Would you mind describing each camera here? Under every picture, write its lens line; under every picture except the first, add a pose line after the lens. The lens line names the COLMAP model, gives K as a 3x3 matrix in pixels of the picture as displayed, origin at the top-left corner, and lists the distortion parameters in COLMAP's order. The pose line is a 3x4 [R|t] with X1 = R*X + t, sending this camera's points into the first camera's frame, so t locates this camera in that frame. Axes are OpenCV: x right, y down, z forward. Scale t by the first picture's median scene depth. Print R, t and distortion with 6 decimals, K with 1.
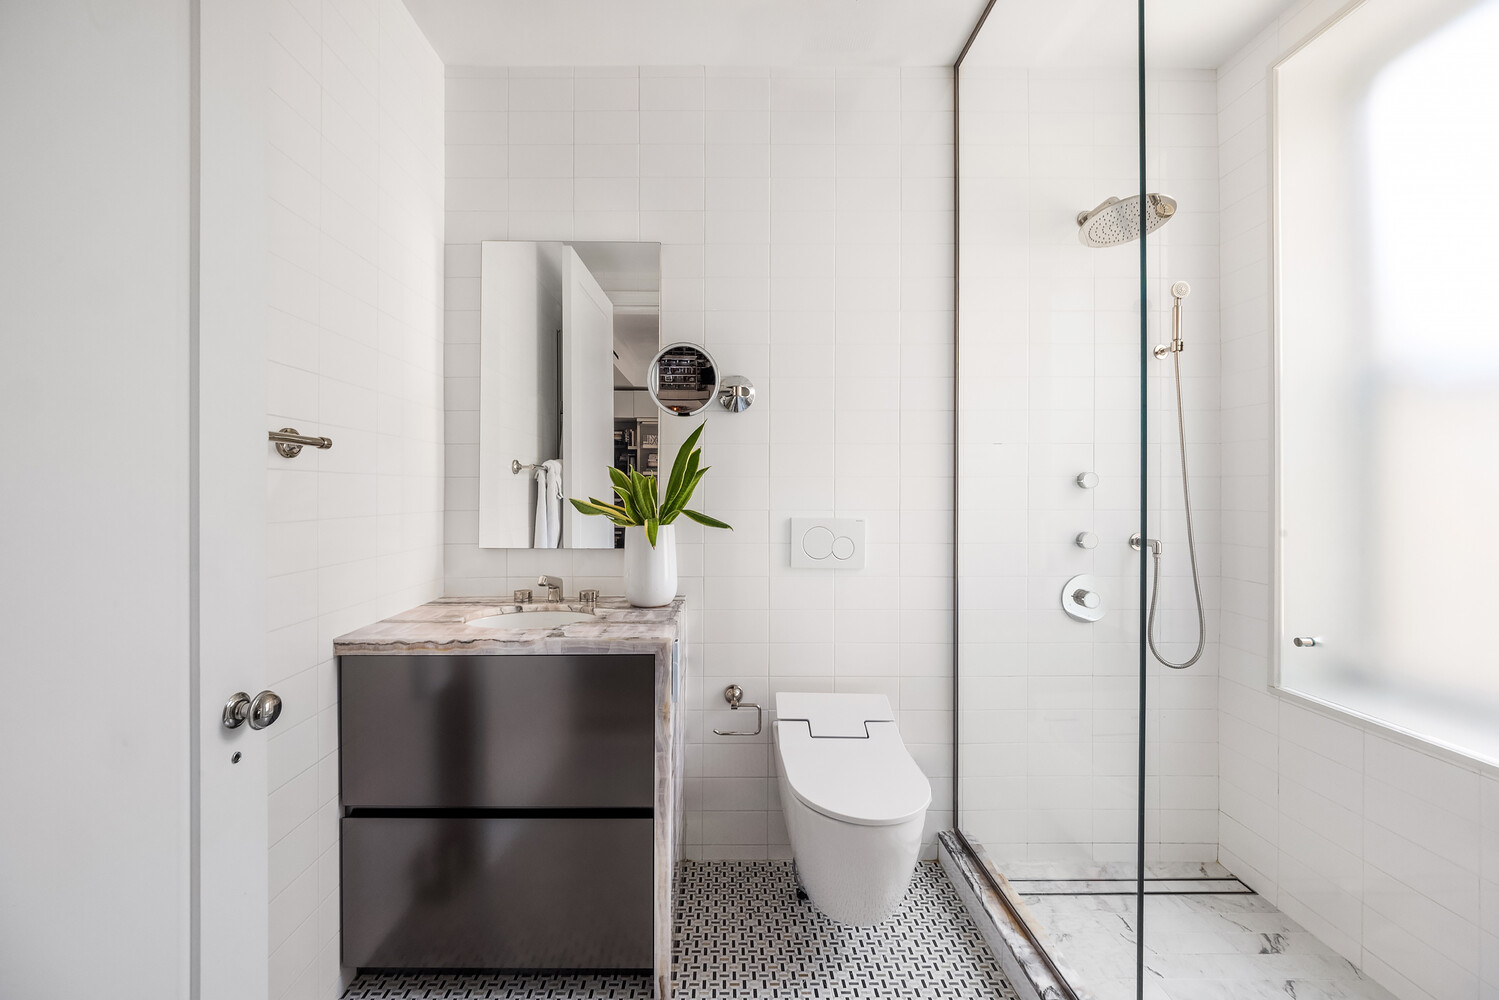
lens RADIAL K [[569.9, 0, 745.6], [0, 569.9, 496.9], [0, 0, 1]] dist [-0.006349, -0.000342]
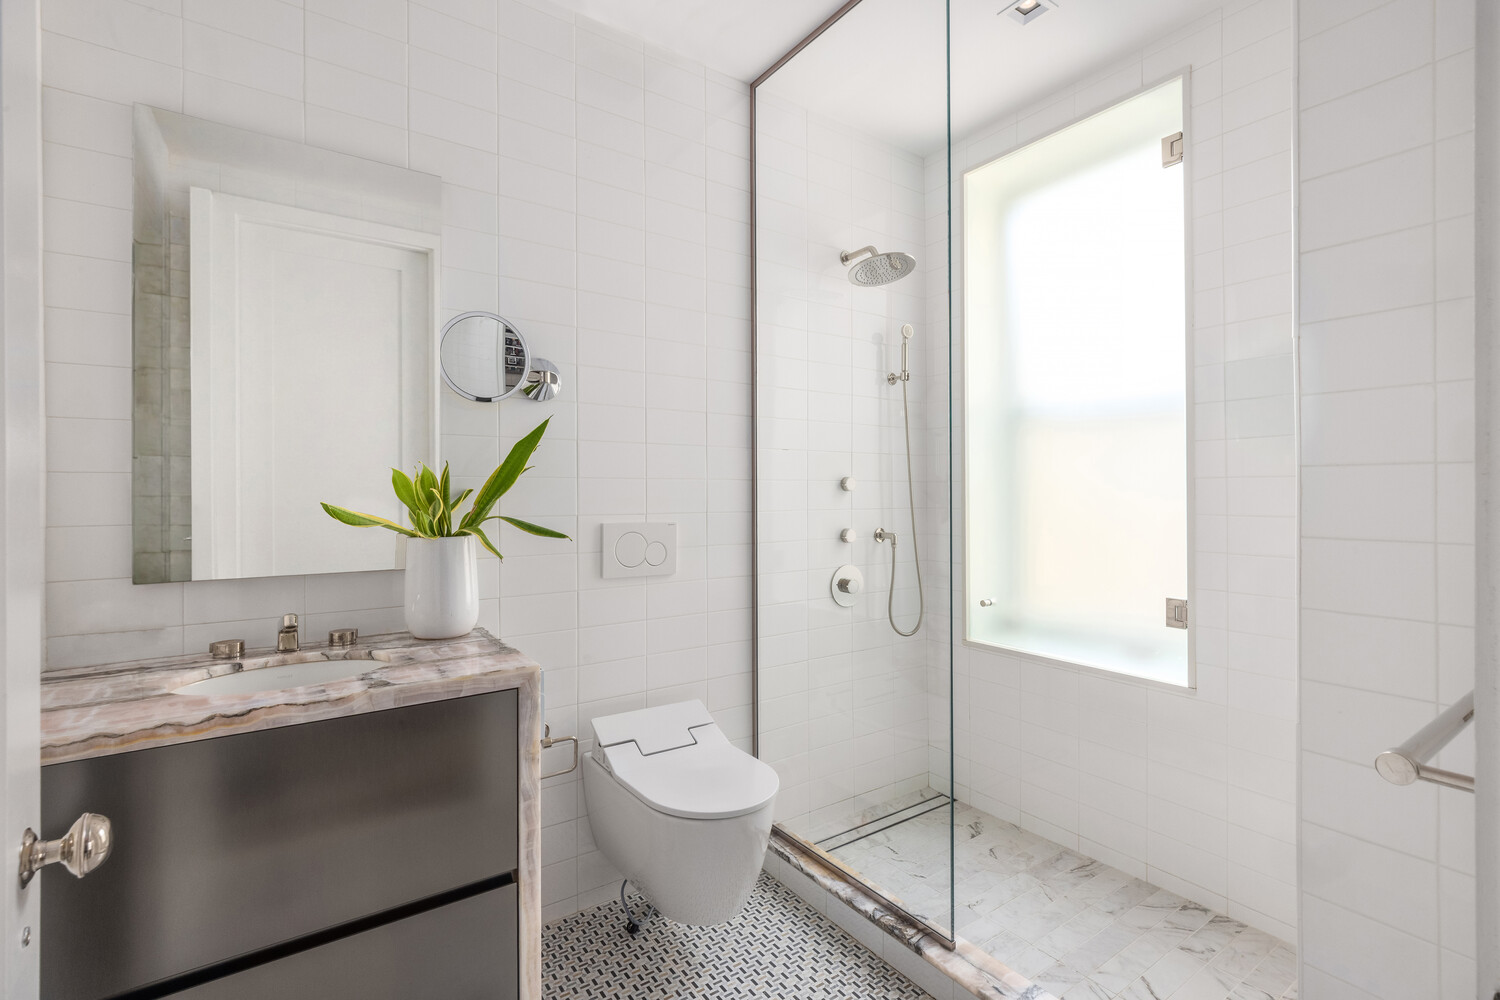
lens RADIAL K [[684.5, 0, 750.3], [0, 684.5, 497.4], [0, 0, 1]] dist [0.000339, -0.001442]
pose [[0.818587, -0.005116, 0.574360, -0.401081], [0.006012, 0.999982, 0.000338, -0.003728], [-0.574351, 0.003176, 0.818603, -0.028747]]
